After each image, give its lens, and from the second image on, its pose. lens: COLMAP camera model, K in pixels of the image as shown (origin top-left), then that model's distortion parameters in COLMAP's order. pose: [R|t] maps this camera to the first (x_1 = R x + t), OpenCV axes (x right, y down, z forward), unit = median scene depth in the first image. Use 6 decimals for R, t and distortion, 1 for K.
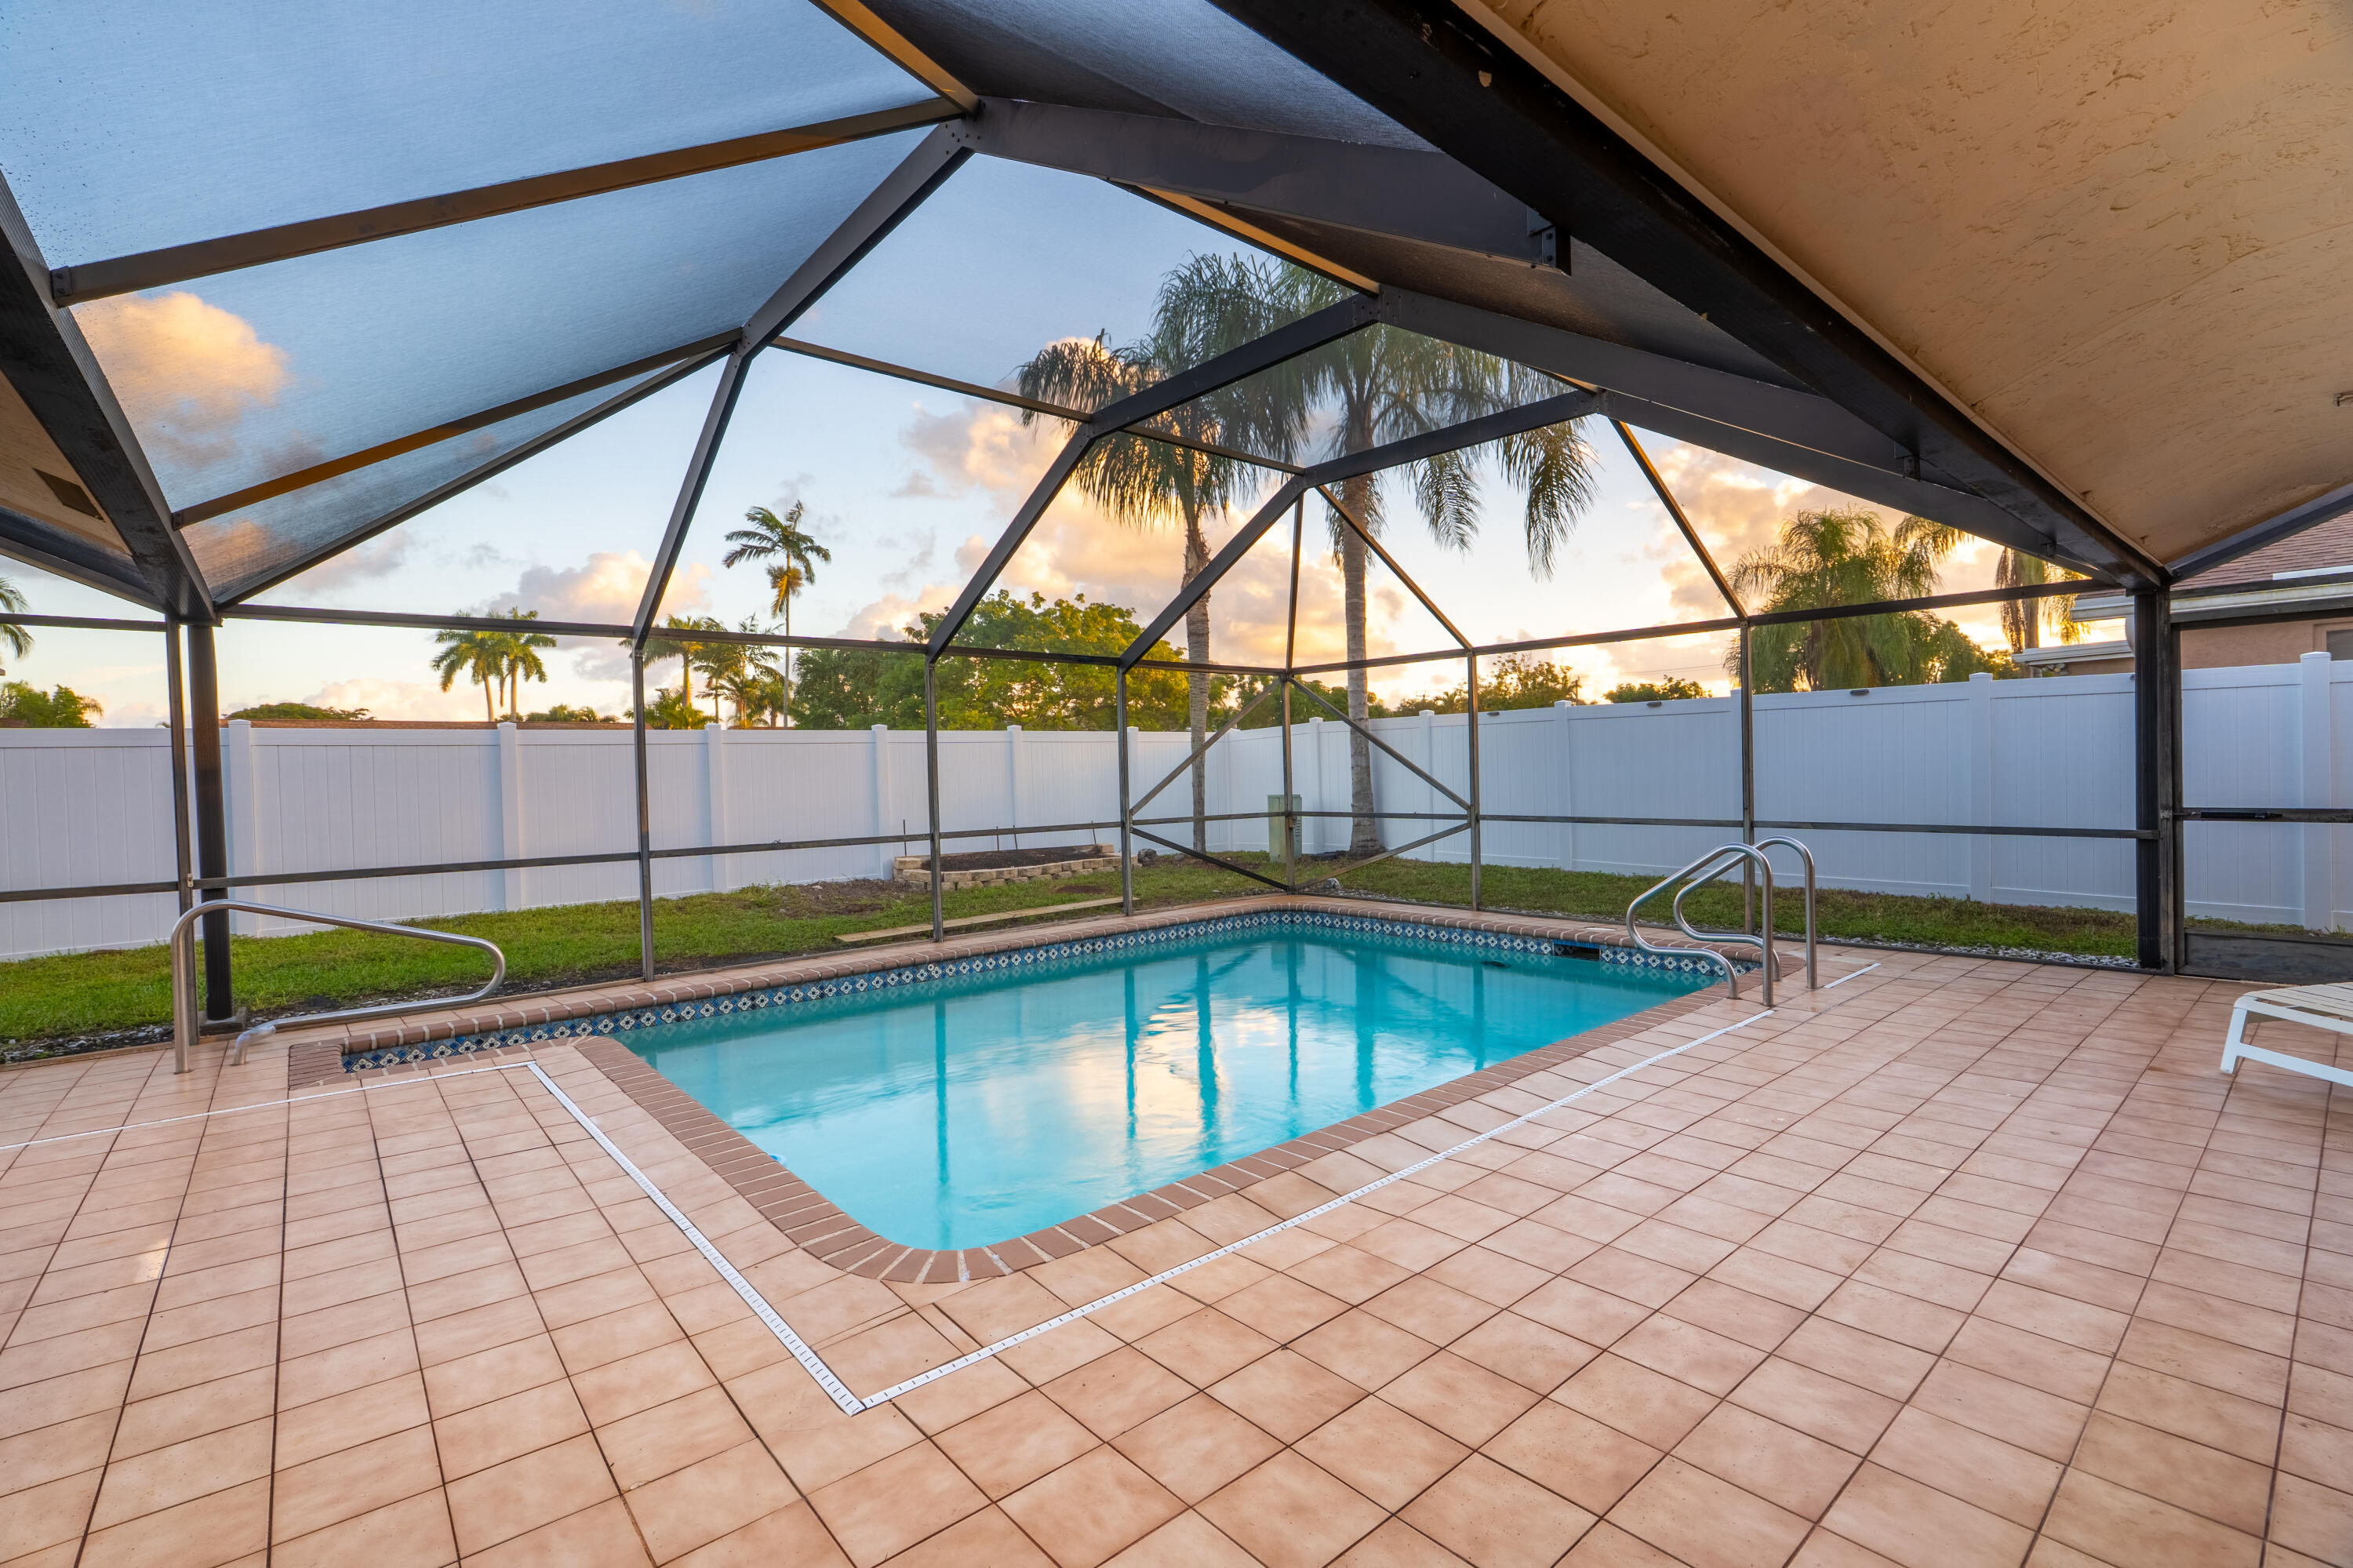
lens RADIAL K [[1028.6, 0, 1184.2], [0, 1028.6, 783.7], [0, 0, 1]] dist [-0.008607, -0.000052]
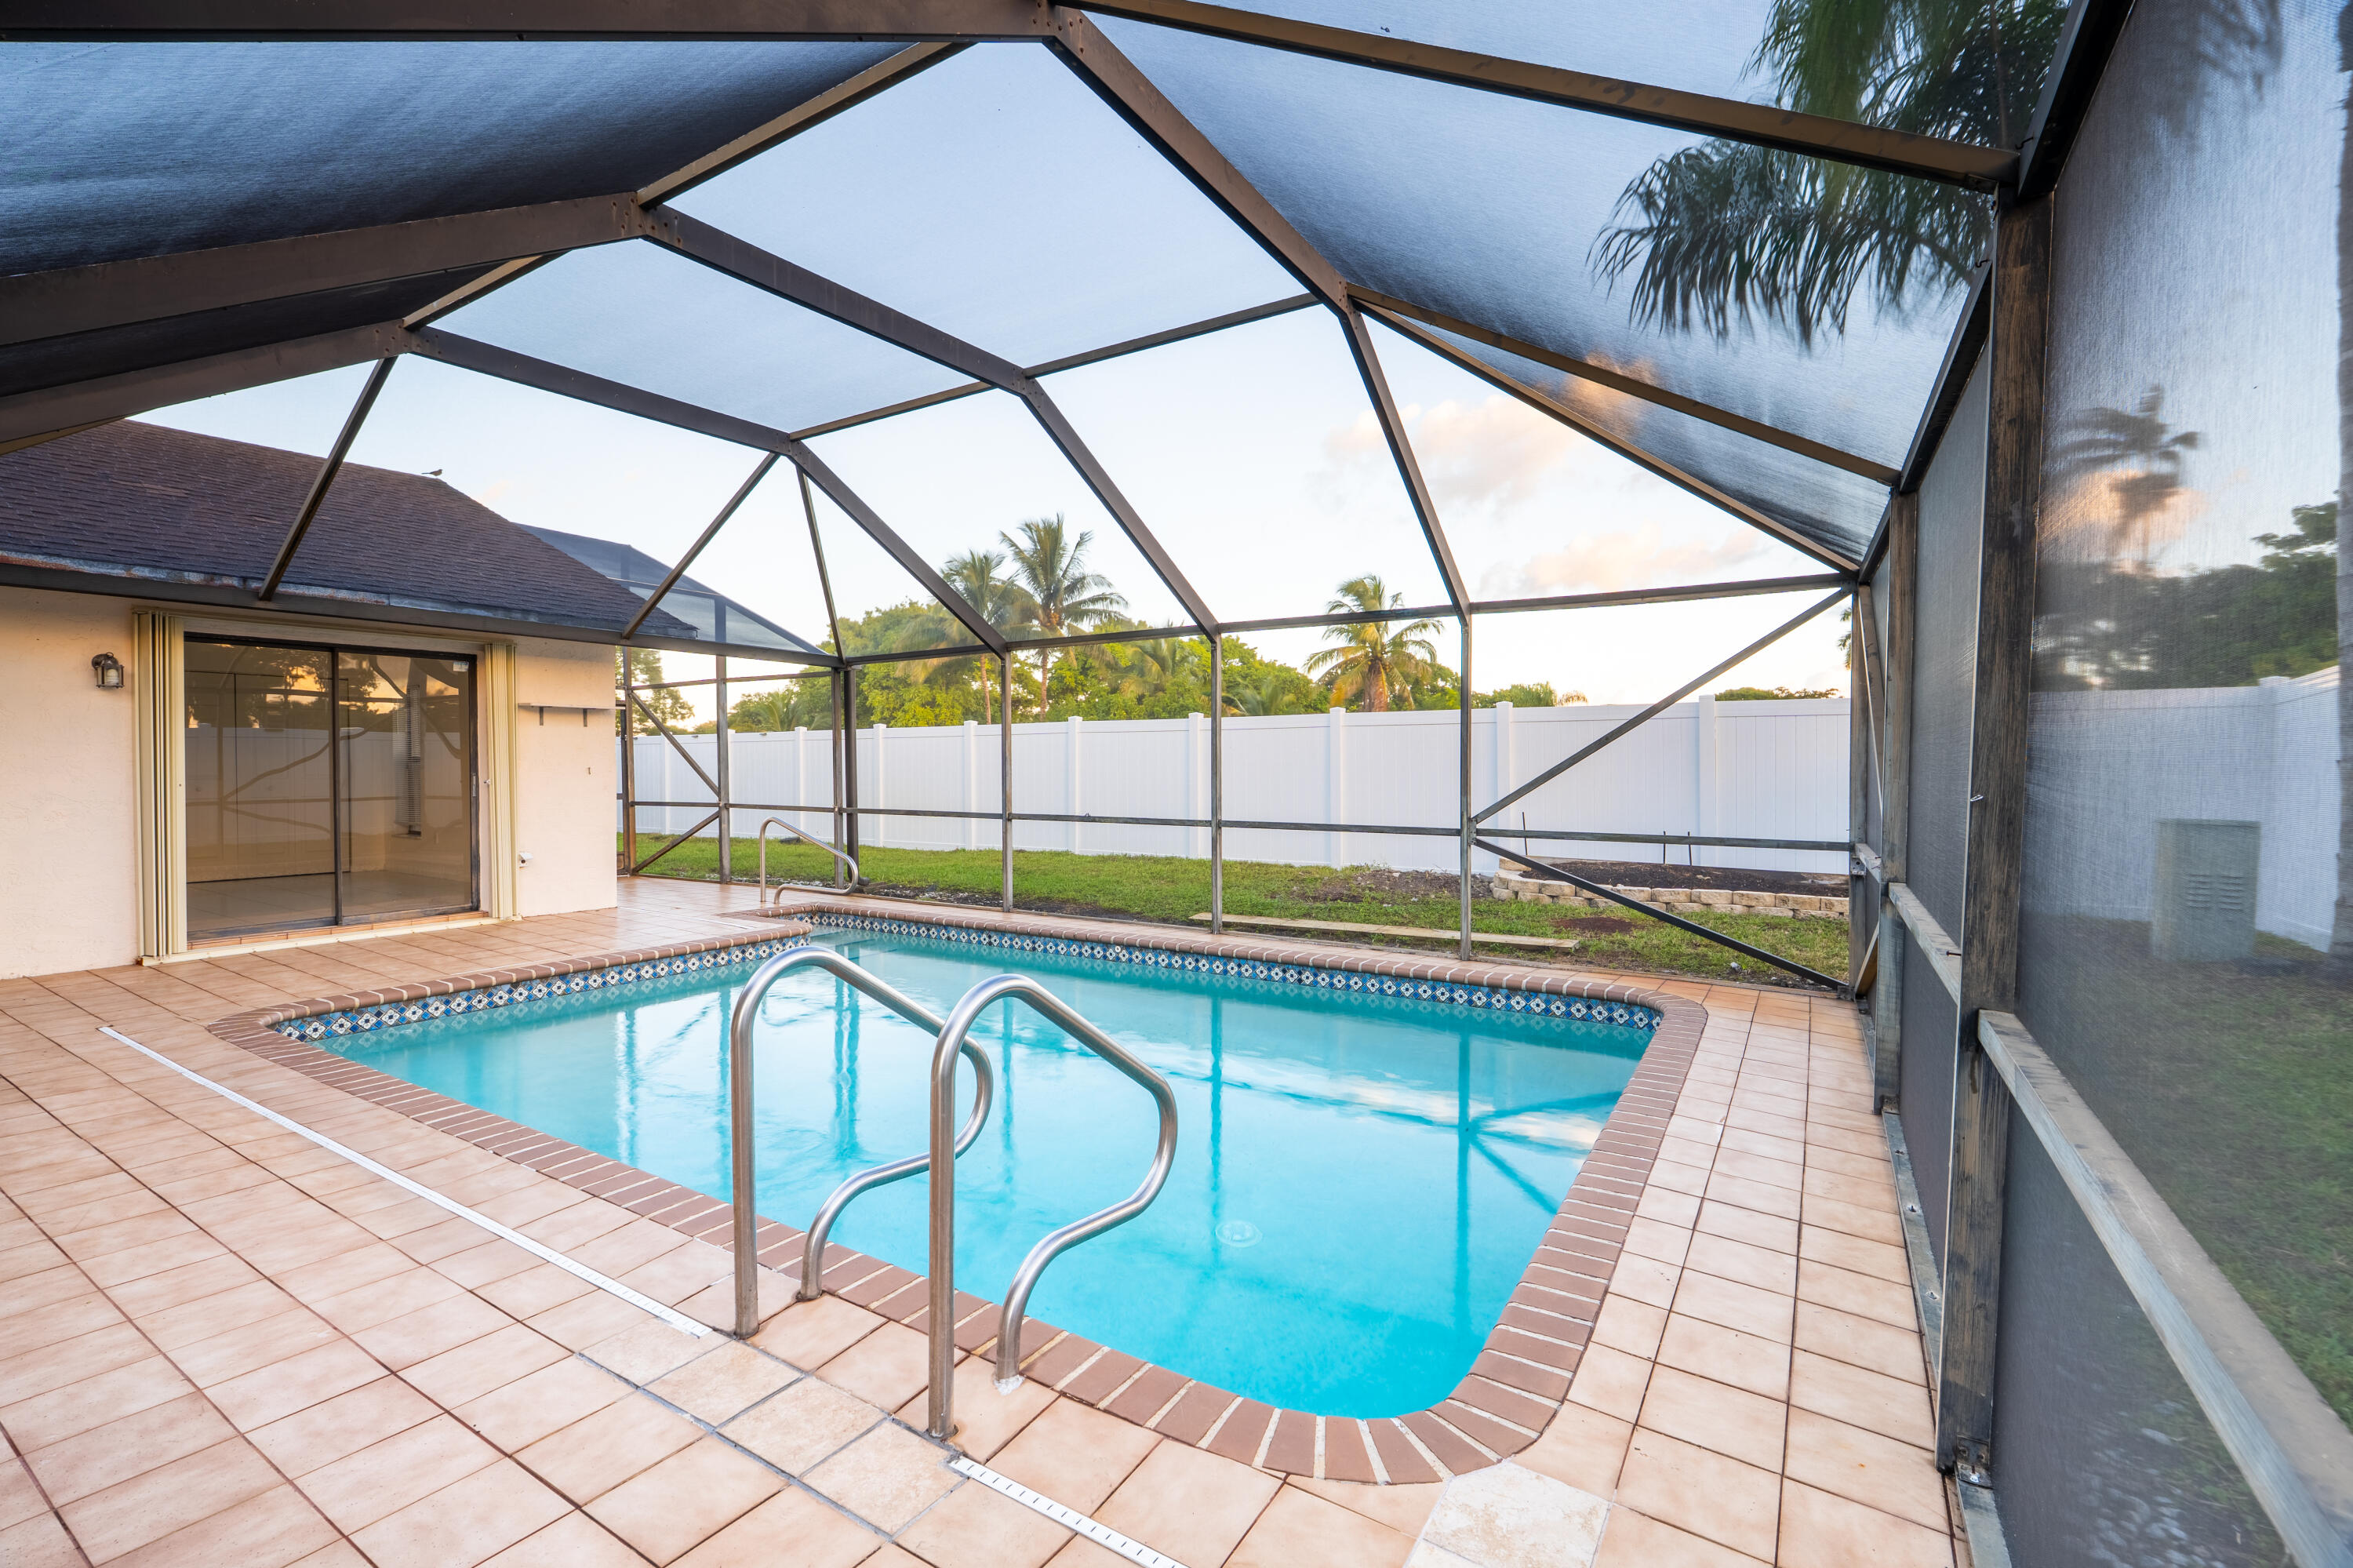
lens RADIAL K [[1028.6, 0, 1184.2], [0, 1028.6, 783.7], [0, 0, 1]] dist [-0.008607, -0.000052]
pose [[0.292149, 0.044294, -0.955346, 0.589981], [-0.020976, 0.998983, 0.039902, -0.022498], [0.956143, 0.008382, 0.292782, 0.601764]]
